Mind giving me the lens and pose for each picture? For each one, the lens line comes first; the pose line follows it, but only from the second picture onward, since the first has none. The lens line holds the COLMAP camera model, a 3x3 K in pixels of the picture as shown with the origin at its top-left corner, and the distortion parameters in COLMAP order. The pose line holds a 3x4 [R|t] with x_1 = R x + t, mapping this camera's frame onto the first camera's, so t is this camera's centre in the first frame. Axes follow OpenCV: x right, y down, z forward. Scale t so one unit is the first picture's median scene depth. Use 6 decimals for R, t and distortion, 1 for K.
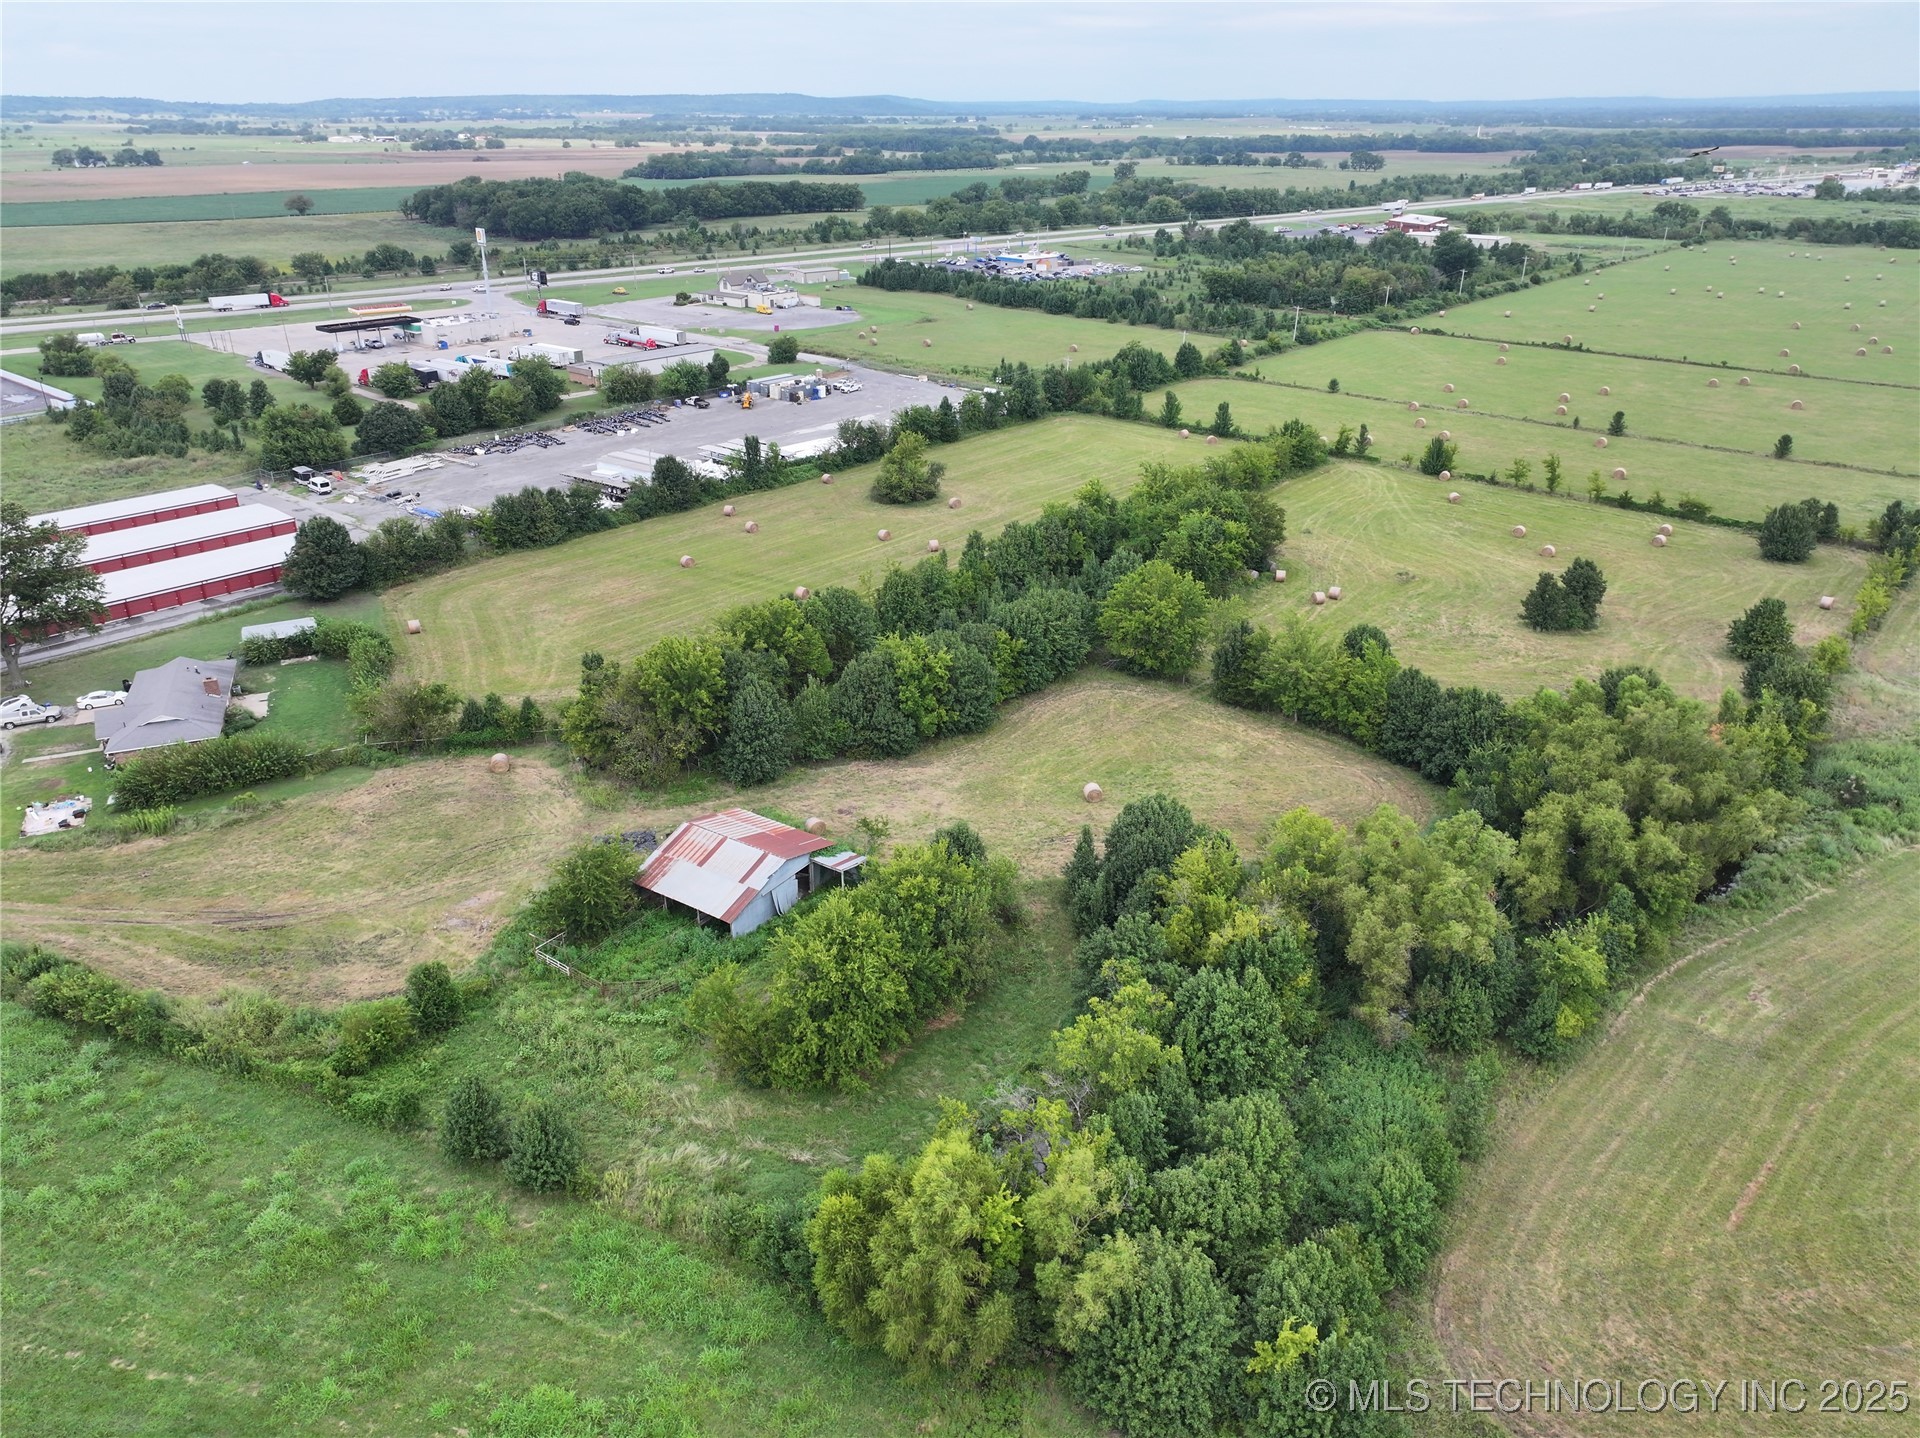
lens RADIAL K [[1339.8, 0, 963.2], [0, 1339.8, 704.1], [0, 0, 1]] dist [-0.007908, 0.025307]
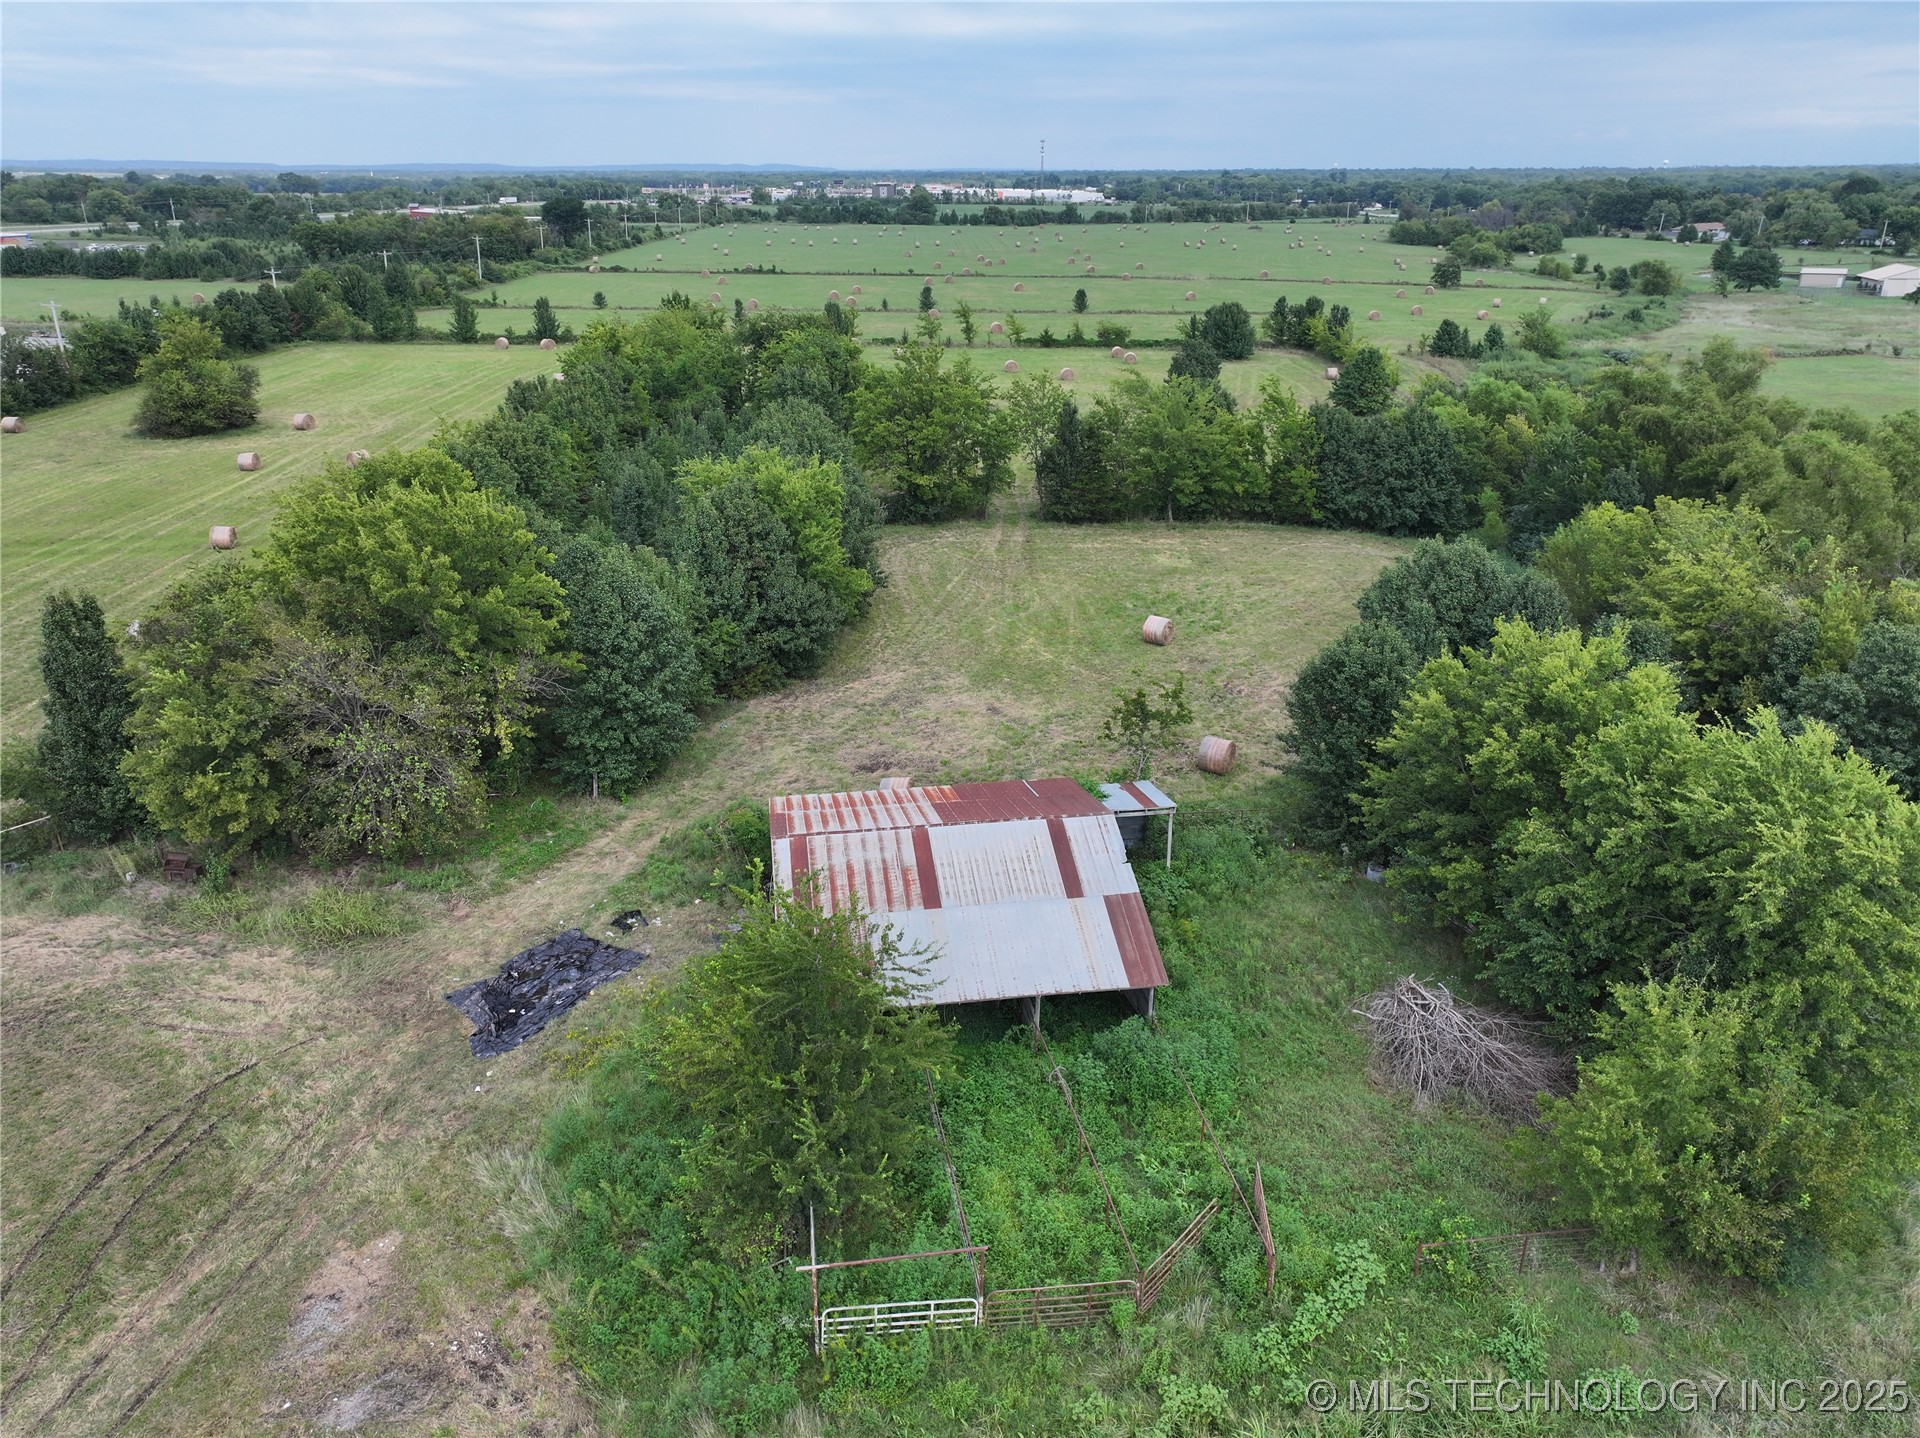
lens RADIAL K [[1339.8, 0, 963.2], [0, 1339.8, 704.1], [0, 0, 1]] dist [-0.007908, 0.025307]
pose [[0.729743, -0.246803, 0.637624, -0.182141], [0.272983, 0.960193, 0.059237, 0.019452], [-0.626862, 0.130833, 0.768067, 0.298854]]
